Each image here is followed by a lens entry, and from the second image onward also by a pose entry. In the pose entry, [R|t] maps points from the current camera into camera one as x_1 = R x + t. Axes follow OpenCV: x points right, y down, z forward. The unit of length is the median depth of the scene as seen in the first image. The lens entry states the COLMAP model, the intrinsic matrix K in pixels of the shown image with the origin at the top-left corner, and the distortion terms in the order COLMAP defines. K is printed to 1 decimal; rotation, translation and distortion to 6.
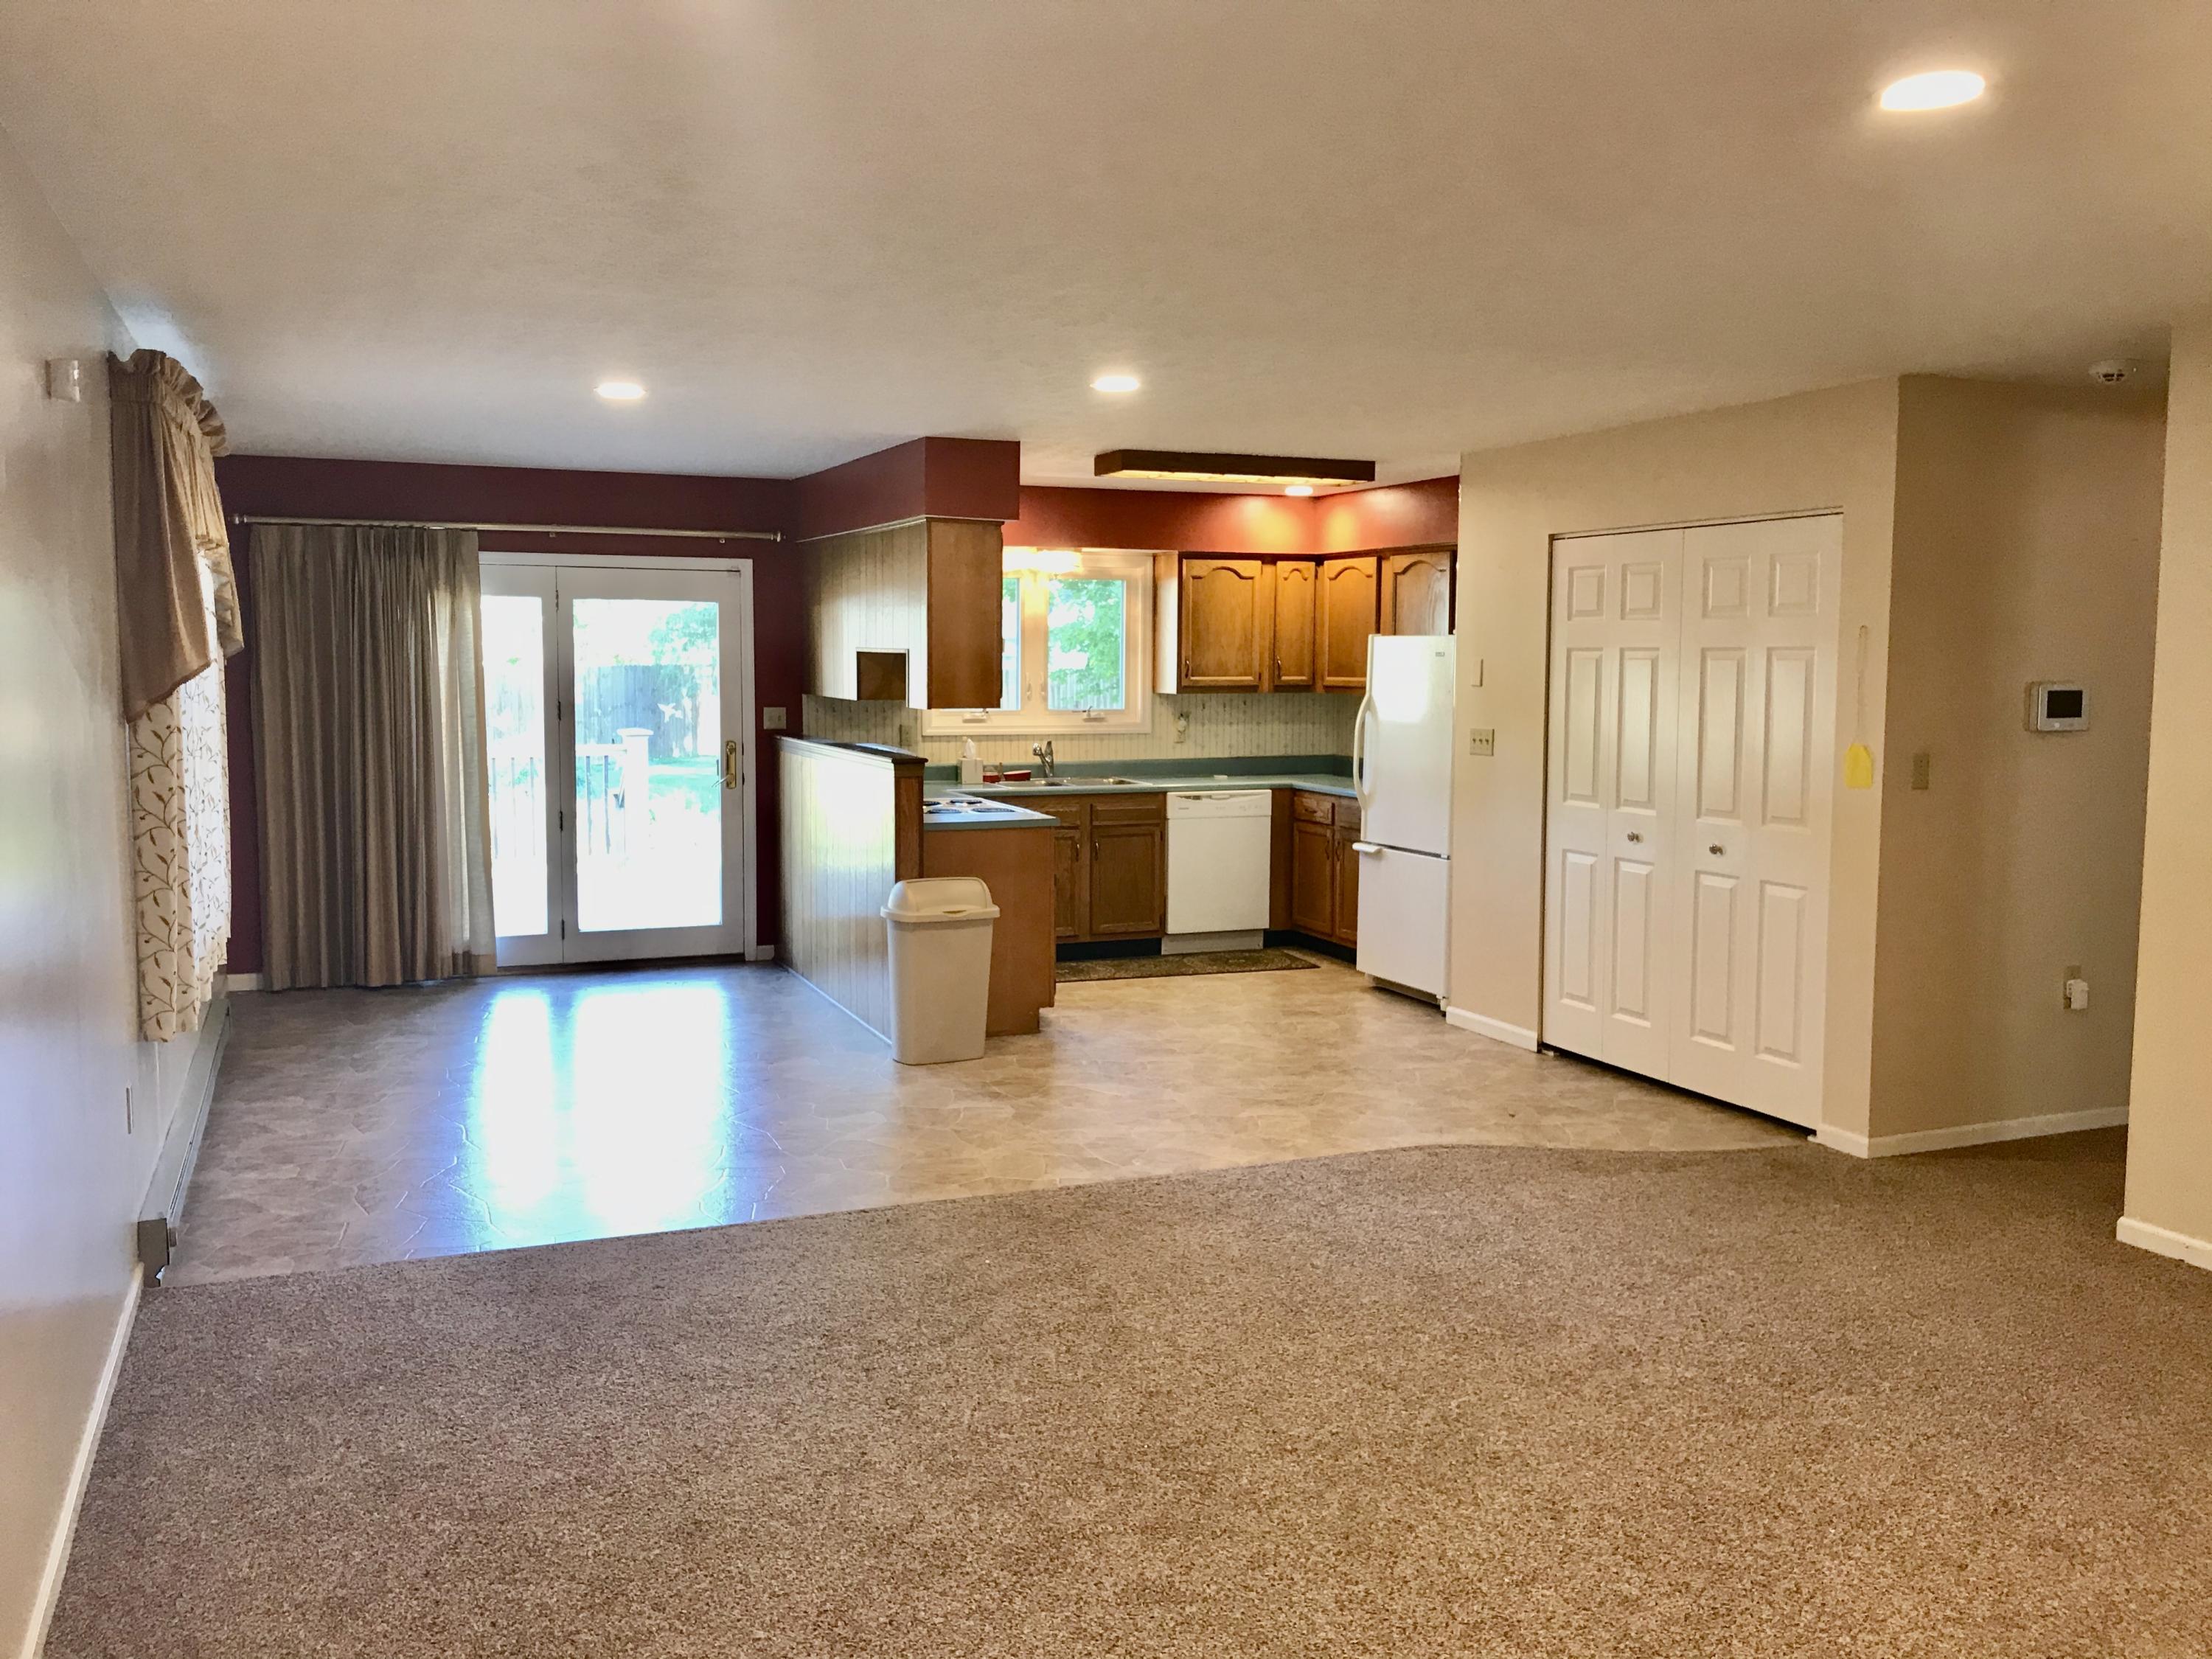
lens RADIAL K [[1824.7, 0, 1100.8], [0, 1824.7, 867.3], [0, 0, 1]] dist [0.030200, -0.045024]
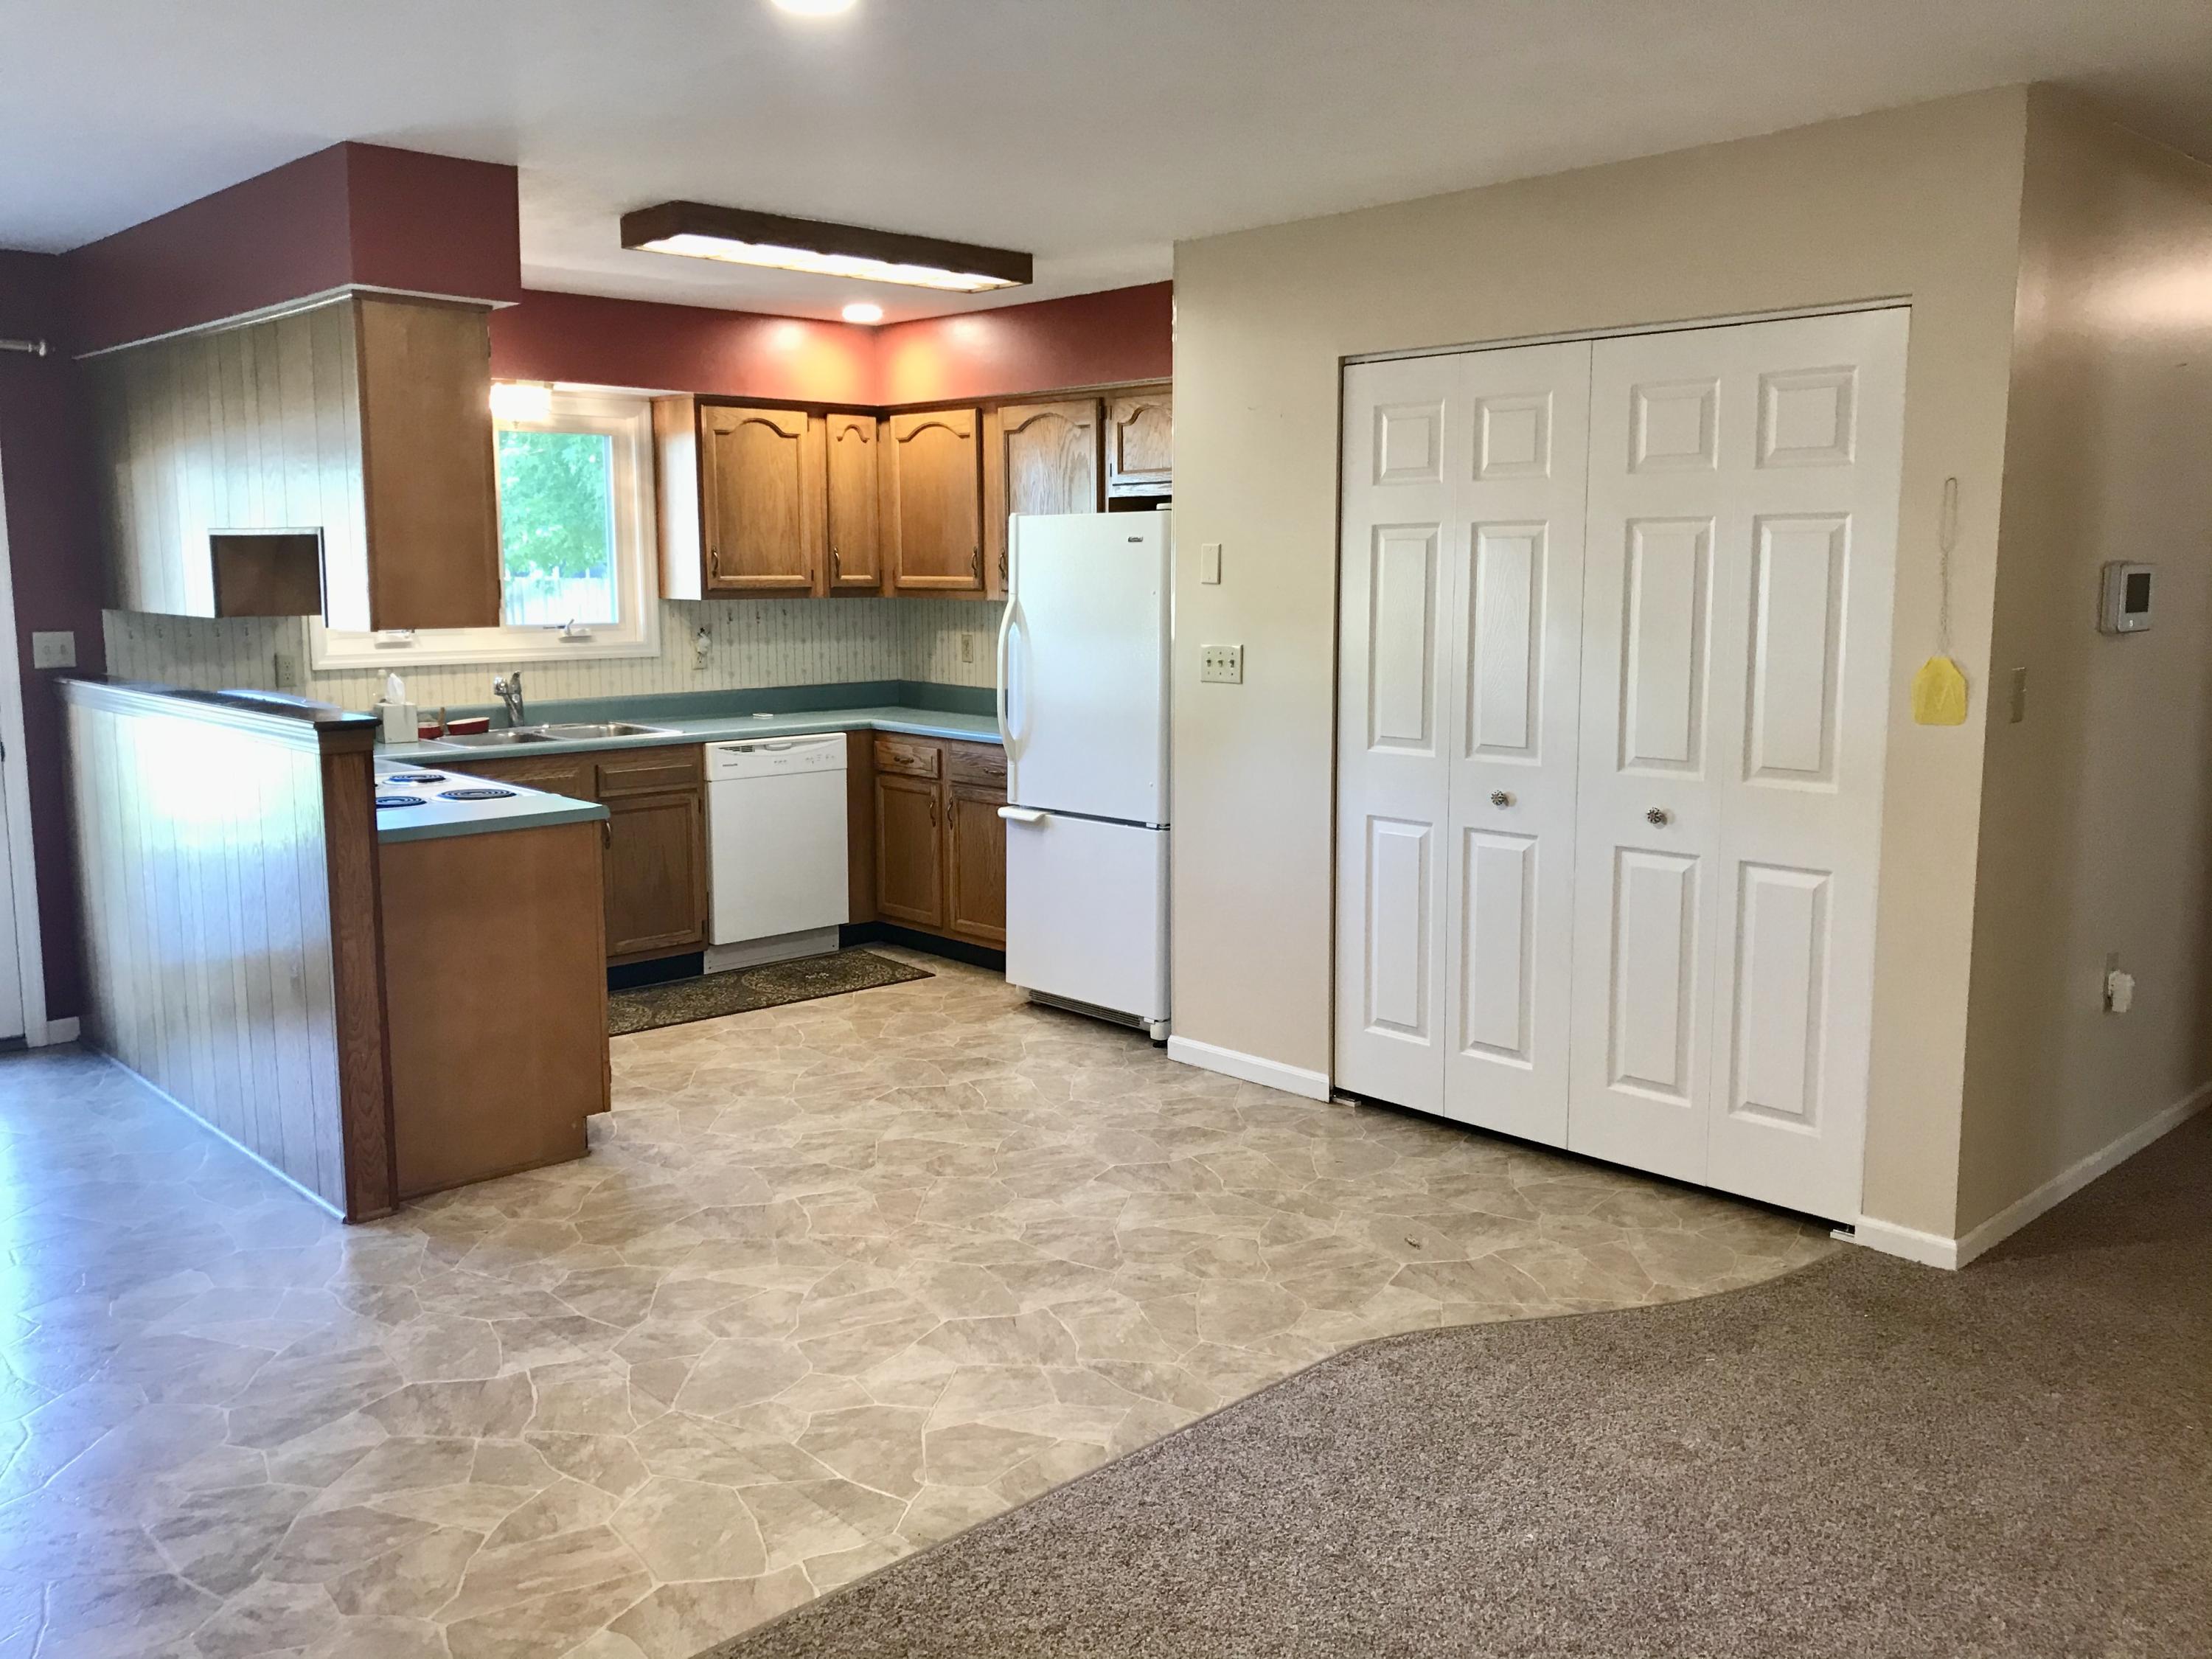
lens RADIAL K [[1824.7, 0, 1108.7], [0, 1824.7, 840.1], [0, 0, 1]] dist [0.030200, -0.045024]
pose [[0.935887, -0.060069, 0.347141, -0.064772], [0.047288, 0.997859, 0.045182, -0.029003], [-0.349112, -0.025870, 0.936724, 0.300395]]
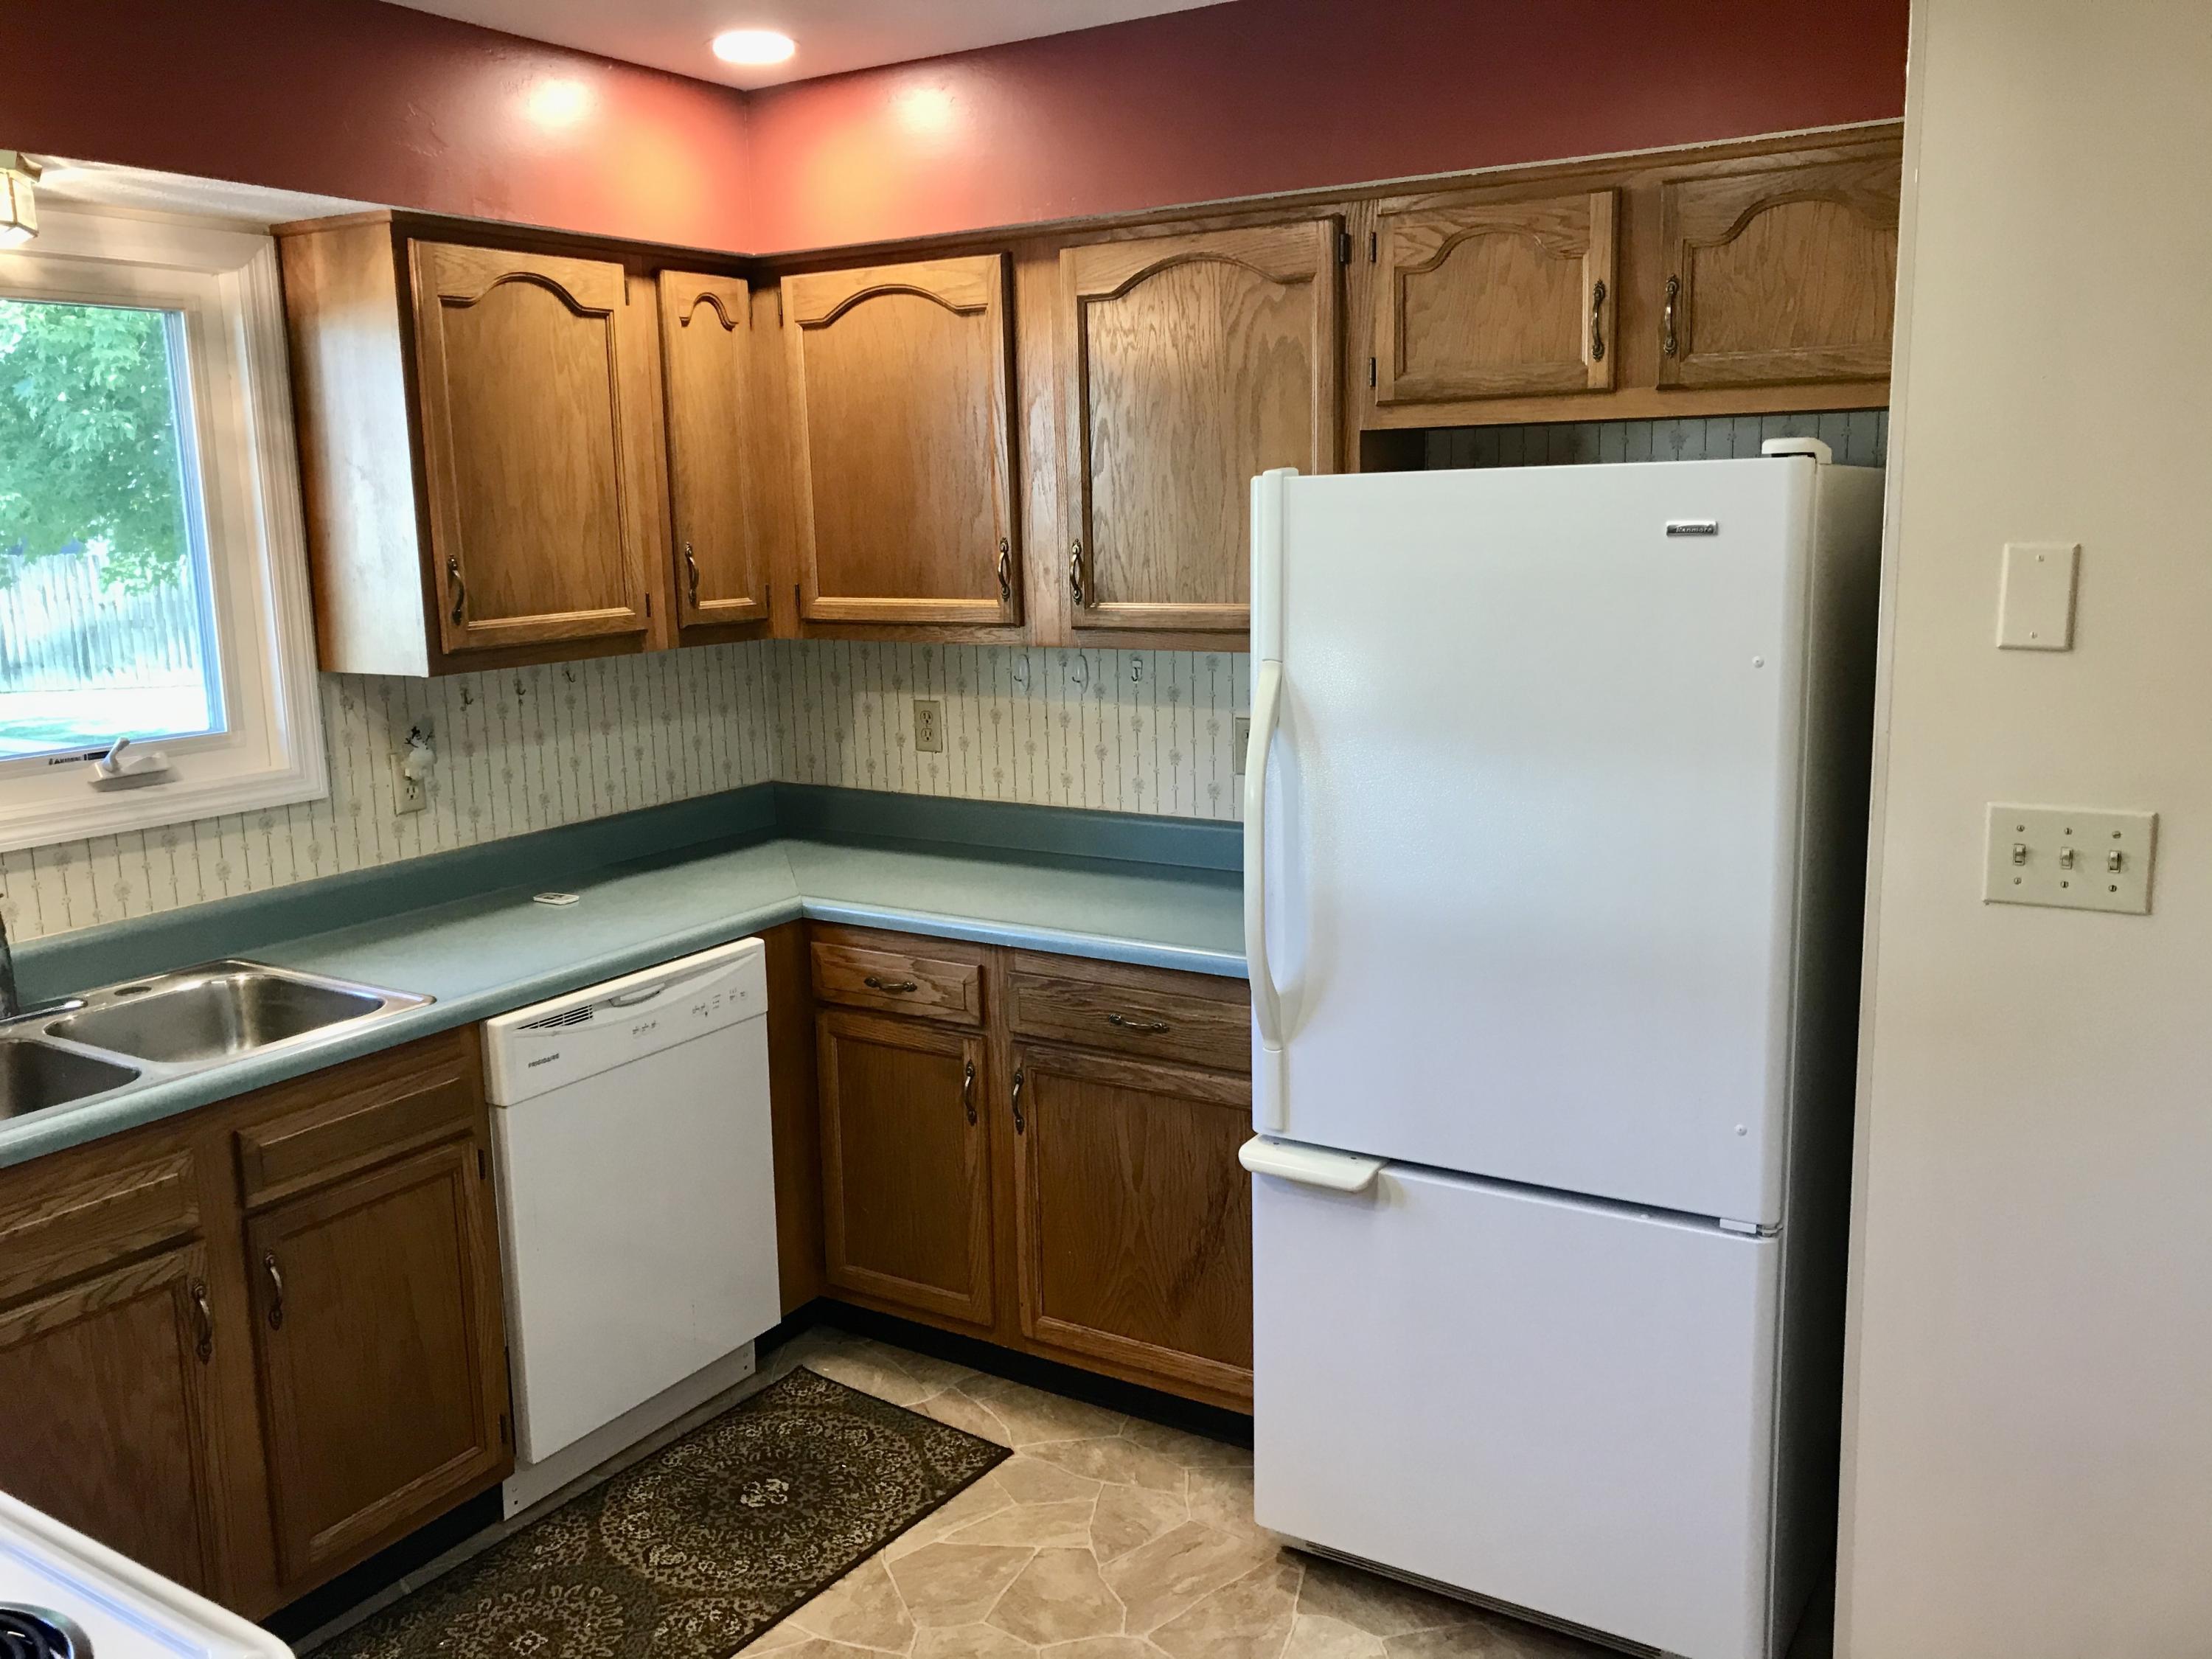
lens RADIAL K [[1824.7, 0, 1076.2], [0, 1824.7, 806.2], [0, 0, 1]] dist [0.030200, -0.045024]
pose [[0.826046, -0.122215, 0.550192, -0.045254], [0.096510, 0.992460, 0.075559, -0.091230], [-0.555278, -0.009316, 0.831612, 0.713847]]
